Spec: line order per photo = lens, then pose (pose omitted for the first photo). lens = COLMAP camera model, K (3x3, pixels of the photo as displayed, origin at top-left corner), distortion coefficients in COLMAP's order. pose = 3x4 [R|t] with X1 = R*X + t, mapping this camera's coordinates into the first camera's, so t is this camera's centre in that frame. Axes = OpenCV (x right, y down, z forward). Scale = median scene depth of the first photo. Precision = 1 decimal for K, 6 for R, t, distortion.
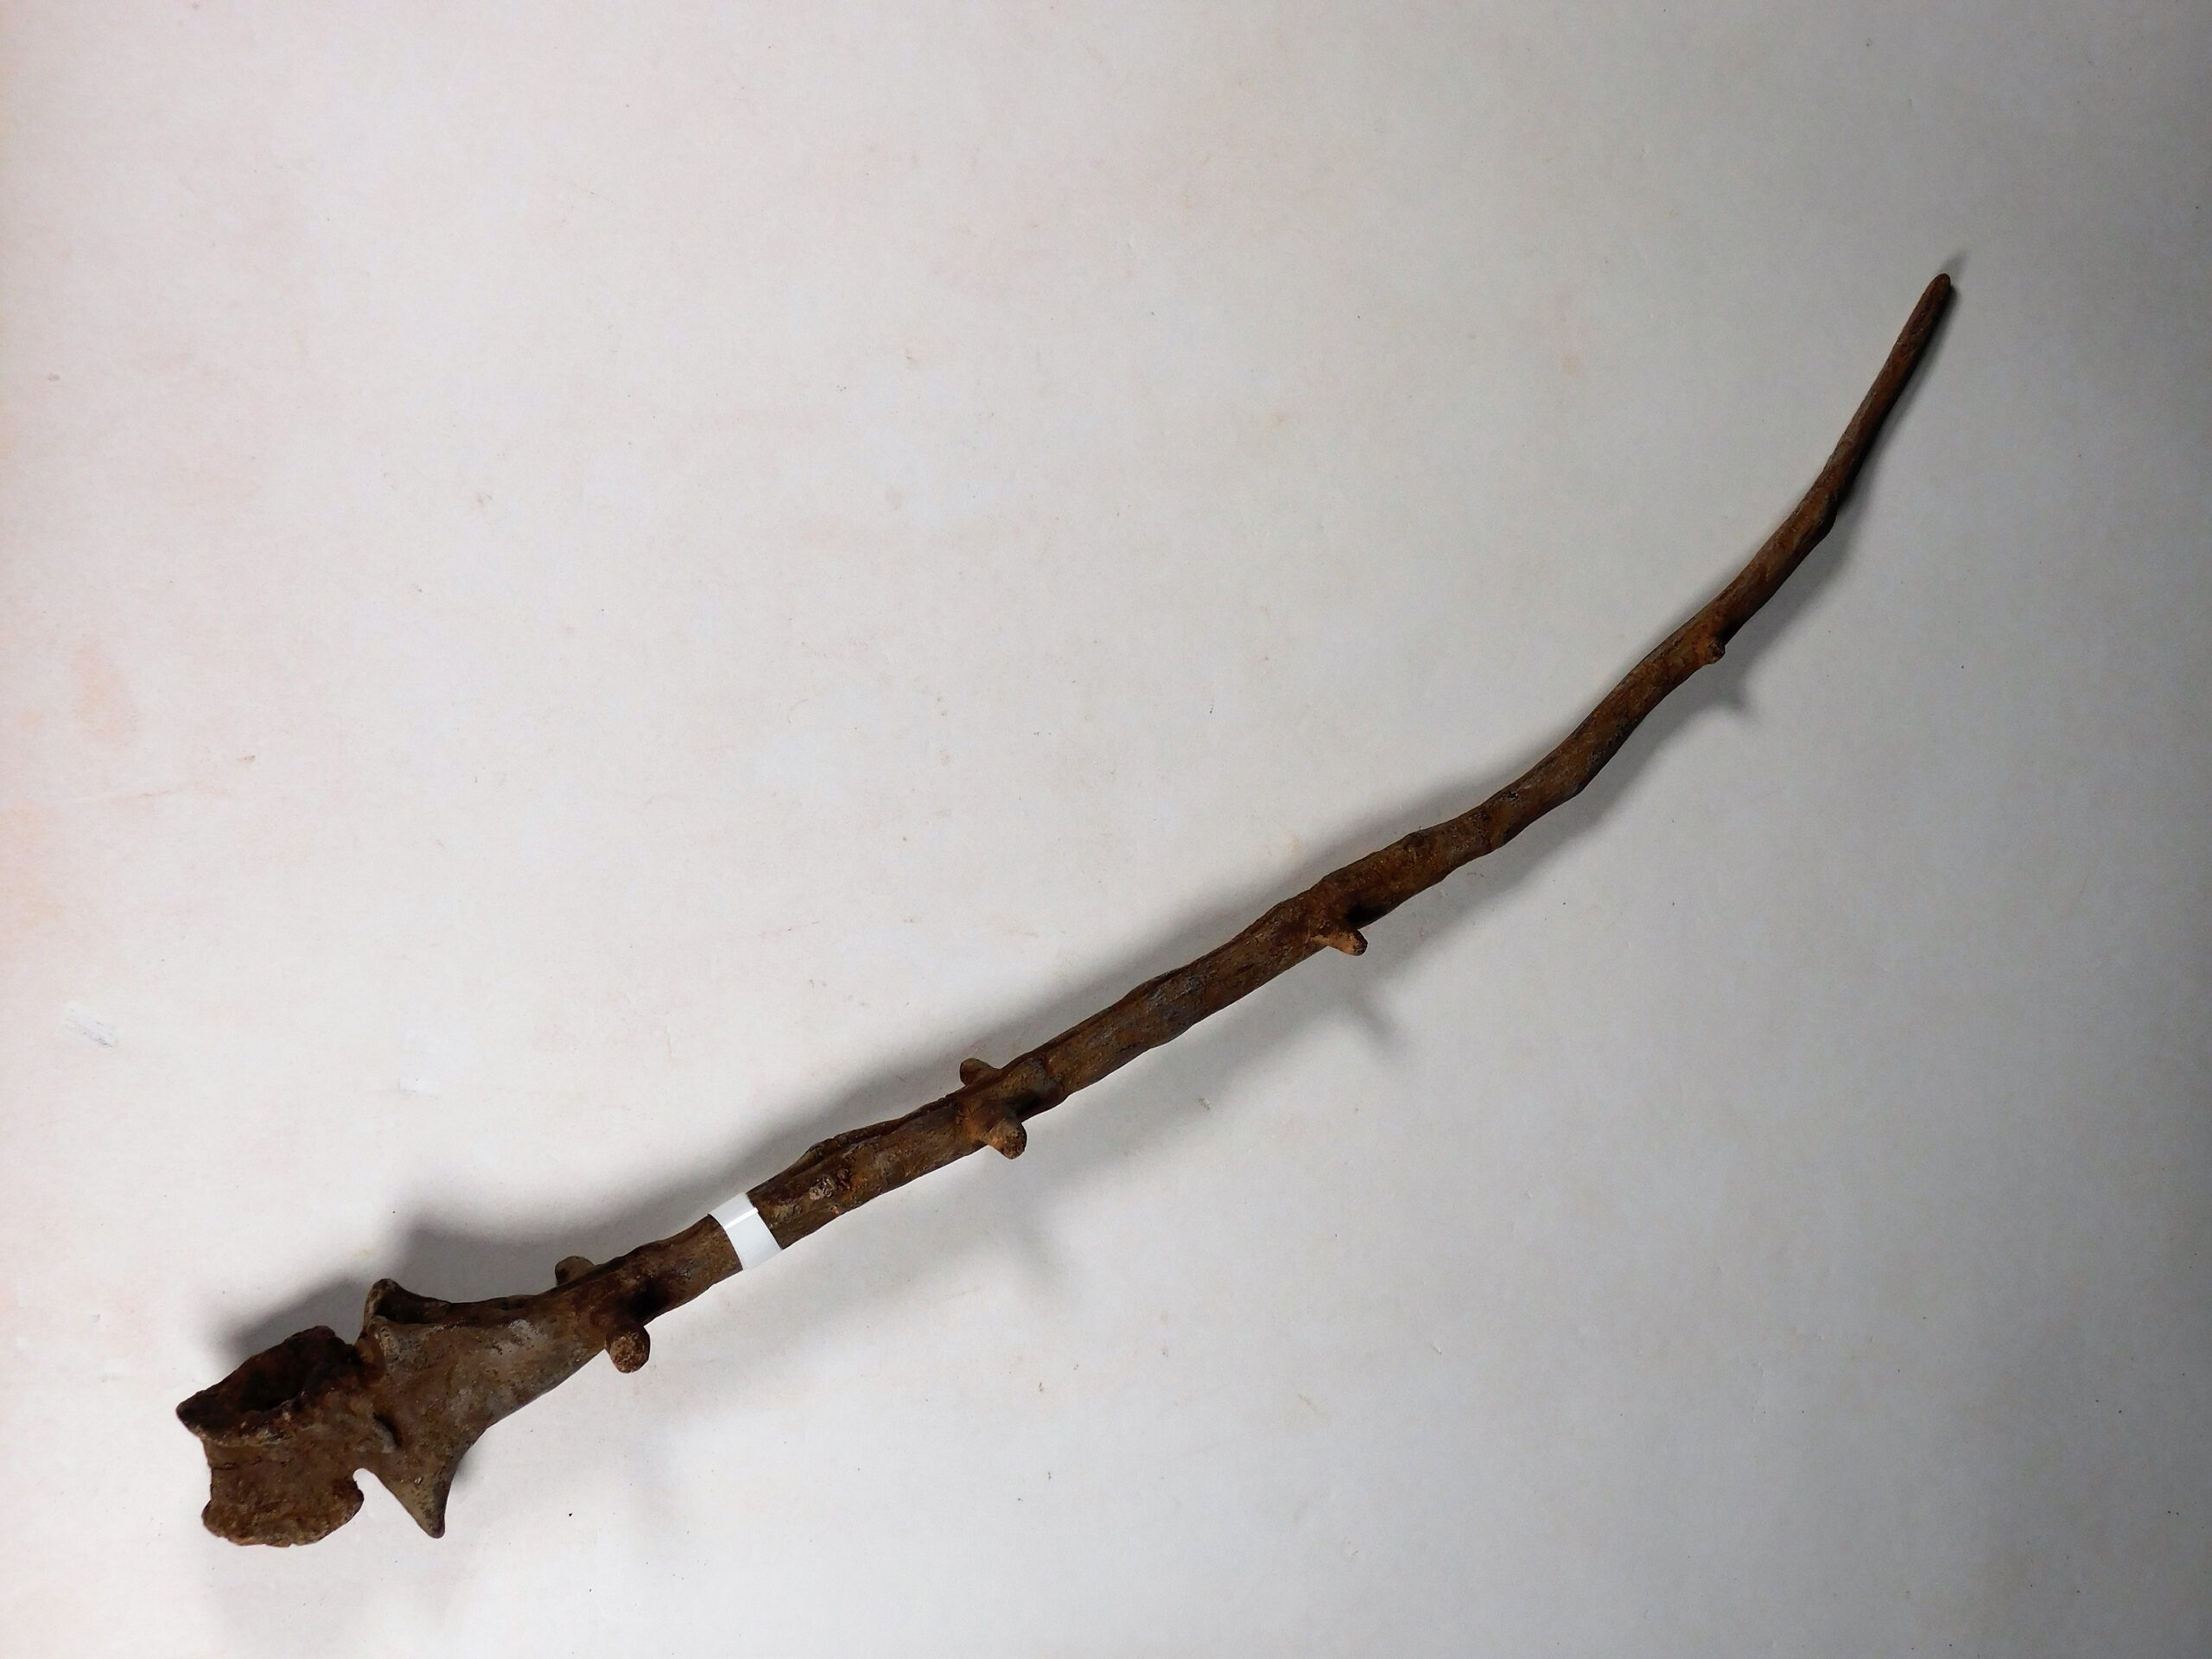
lens RADIAL K [[3334.2, 0, 1106.4], [0, 3334.2, 830.8], [0, 0, 1]] dist [-0.129566, 0.000000]
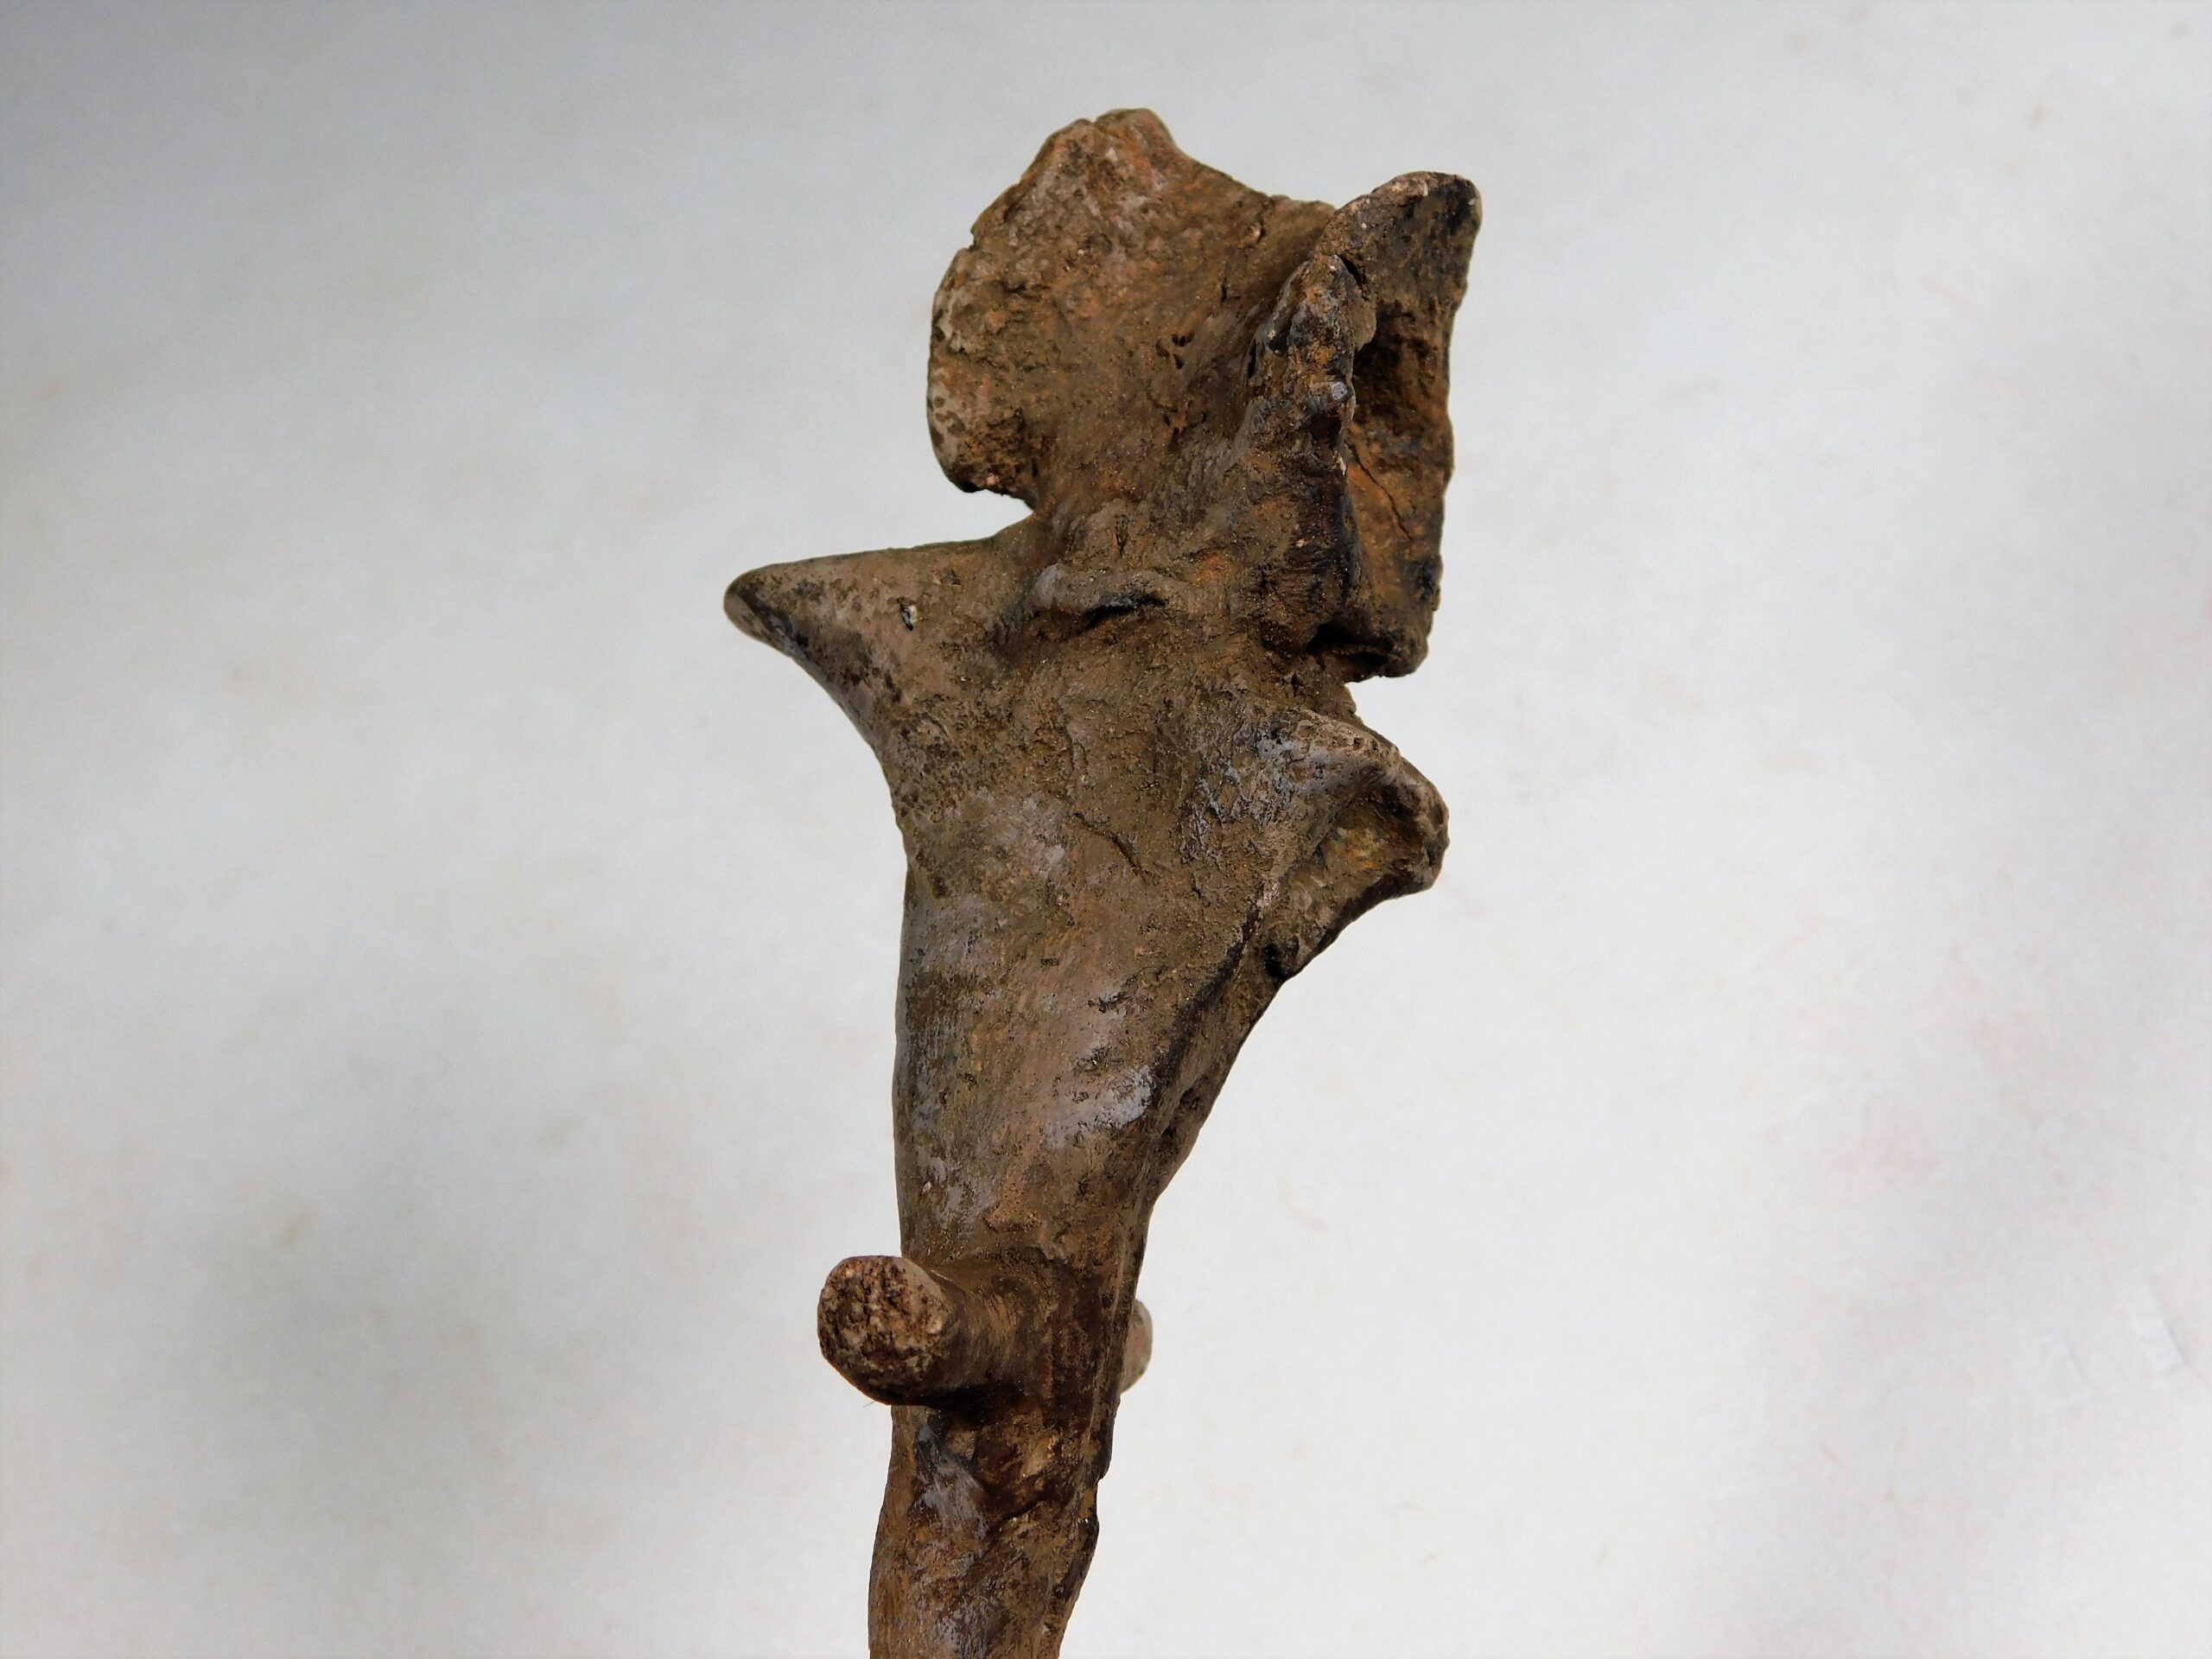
lens RADIAL K [[3334.2, 0, 1104.7], [0, 3334.2, 831.8], [0, 0, 1]] dist [-0.129566, 0.000000]
pose [[-0.543394, 0.750449, -0.376231, -0.070791], [-0.829740, -0.548196, 0.104942, 0.130996], [-0.127495, 0.369198, 0.920564, 0.684098]]
